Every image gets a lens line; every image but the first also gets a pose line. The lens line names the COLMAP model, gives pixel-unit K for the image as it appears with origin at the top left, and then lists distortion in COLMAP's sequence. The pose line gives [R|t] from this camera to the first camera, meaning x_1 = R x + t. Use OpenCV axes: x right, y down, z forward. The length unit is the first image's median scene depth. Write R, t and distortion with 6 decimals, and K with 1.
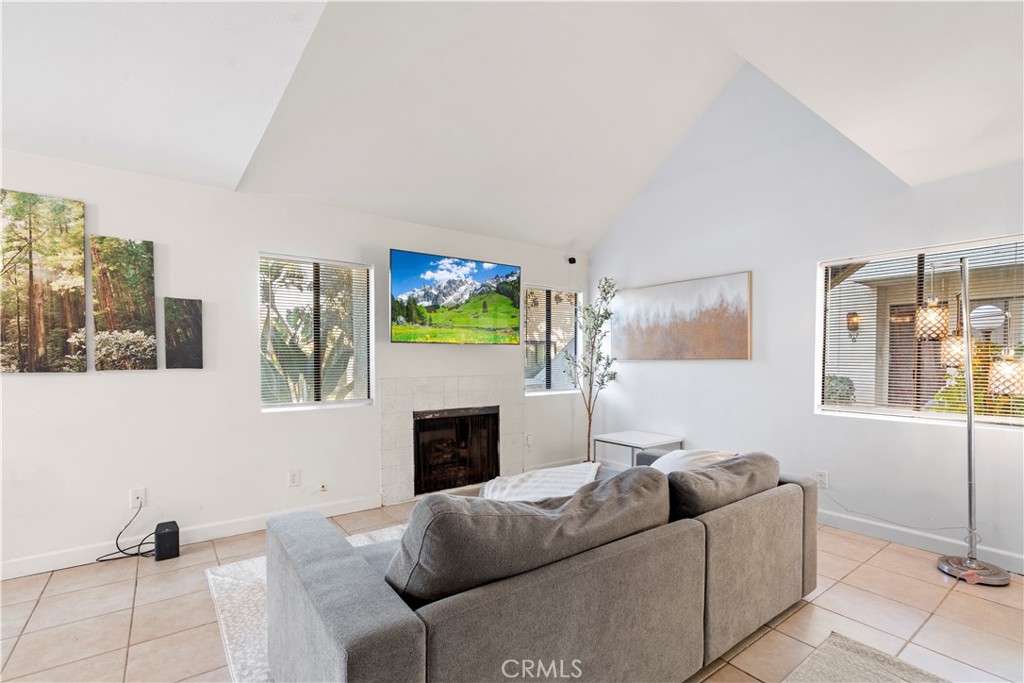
lens RADIAL K [[466.5, 0, 506.3], [0, 466.5, 371.5], [0, 0, 1]] dist [-0.001674, -0.000040]
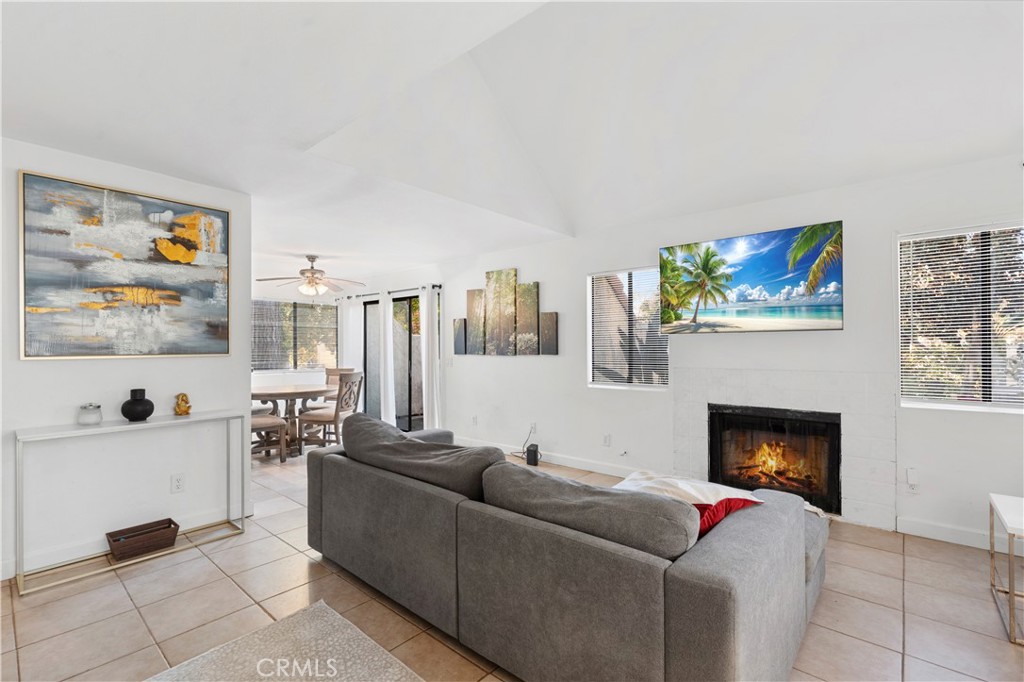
lens RADIAL K [[458.7, 0, 506.2], [0, 458.7, 347.0], [0, 0, 1]] dist [-0.002186, -0.000197]
pose [[0.216714, -0.001428, -0.976234, 0.936276], [-0.025639, 0.999646, -0.007154, -0.019612], [0.975898, 0.026580, 0.216601, 0.549399]]
